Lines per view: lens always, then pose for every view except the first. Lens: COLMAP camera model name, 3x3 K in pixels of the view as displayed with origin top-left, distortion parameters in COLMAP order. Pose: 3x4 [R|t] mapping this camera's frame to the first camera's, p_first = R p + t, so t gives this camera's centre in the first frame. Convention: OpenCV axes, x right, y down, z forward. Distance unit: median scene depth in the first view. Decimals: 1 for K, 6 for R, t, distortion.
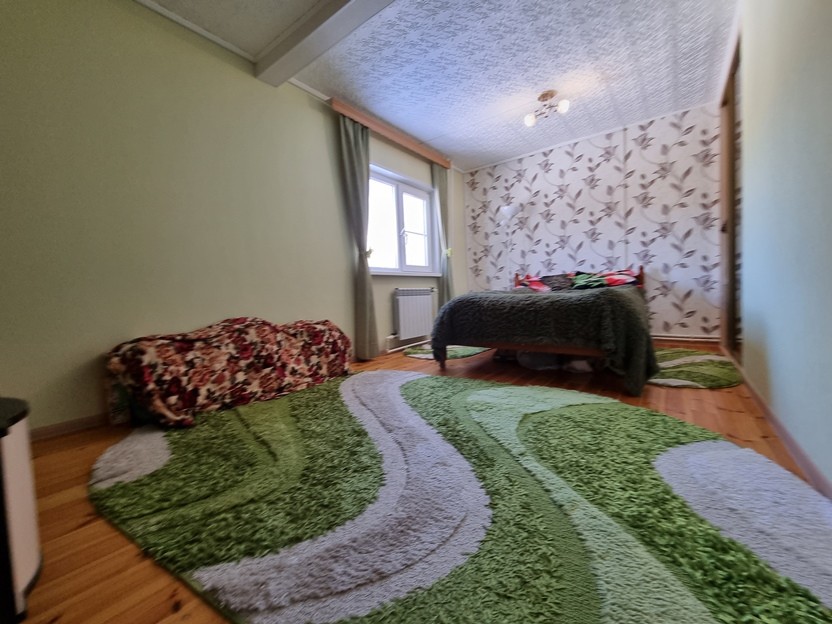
lens RADIAL K [[339.5, 0, 422.3], [0, 339.5, 311.3], [0, 0, 1]] dist [-0.000585, -0.000948]
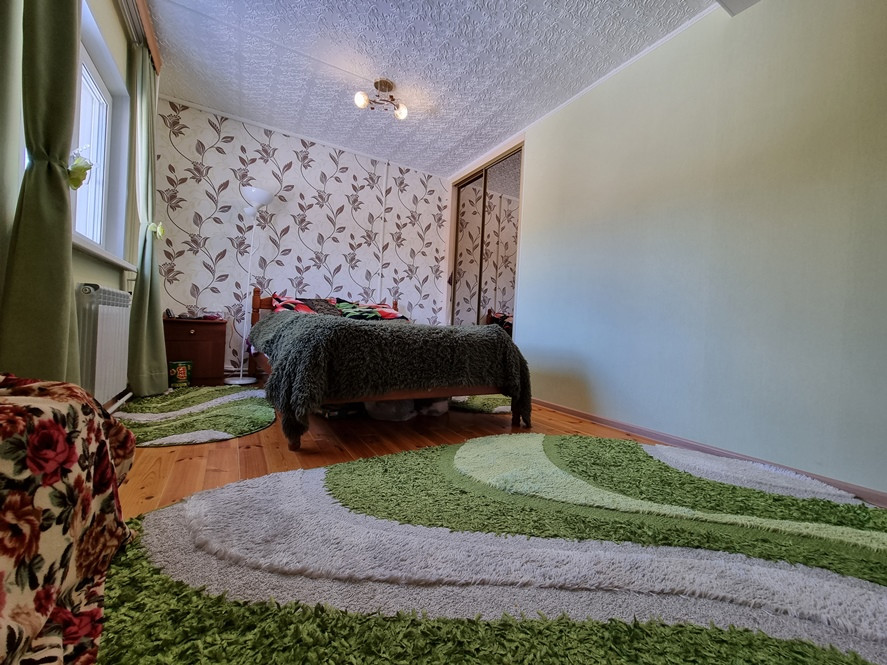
lens RADIAL K [[361.9, 0, 446.2], [0, 361.9, 330.3], [0, 0, 1]] dist [-0.000585, -0.000948]
pose [[0.385484, 0.048169, 0.921457, -0.302649], [-0.017841, 0.998839, -0.044750, -0.000996], [-0.922542, 0.000811, 0.385895, 0.435850]]
